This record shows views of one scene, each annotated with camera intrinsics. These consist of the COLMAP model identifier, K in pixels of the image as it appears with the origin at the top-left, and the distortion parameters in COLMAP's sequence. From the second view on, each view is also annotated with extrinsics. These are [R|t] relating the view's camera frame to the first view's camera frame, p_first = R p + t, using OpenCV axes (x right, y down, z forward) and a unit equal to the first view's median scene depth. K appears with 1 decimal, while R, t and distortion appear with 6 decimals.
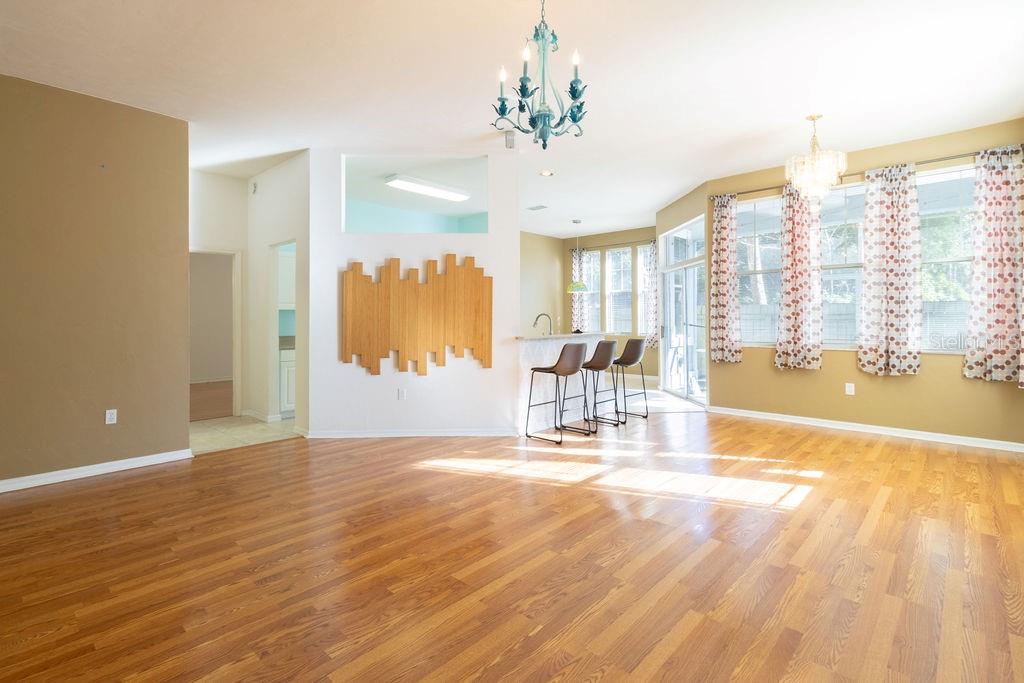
lens RADIAL K [[472.6, 0, 520.9], [0, 472.6, 321.0], [0, 0, 1]] dist [0.005651, -0.001993]
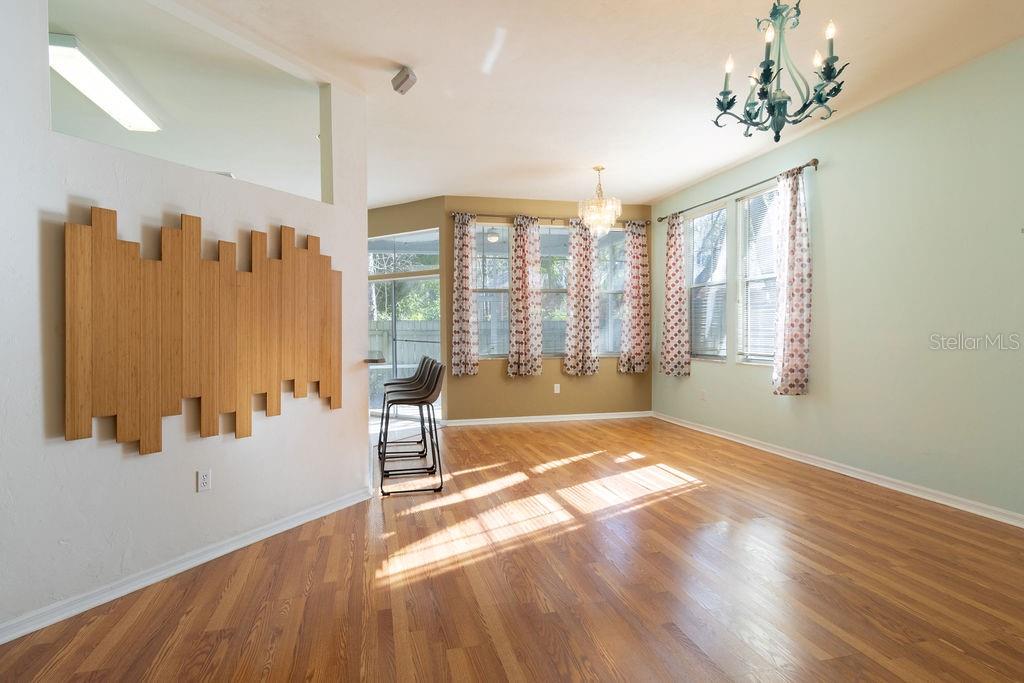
lens RADIAL K [[482.5, 0, 477.0], [0, 482.5, 345.7], [0, 0, 1]] dist [0.017674, -0.000417]
pose [[0.585041, -0.024083, 0.810646, -0.508424], [0.011706, 0.999706, 0.021251, -0.001226], [-0.810920, -0.002943, 0.585150, 0.447737]]
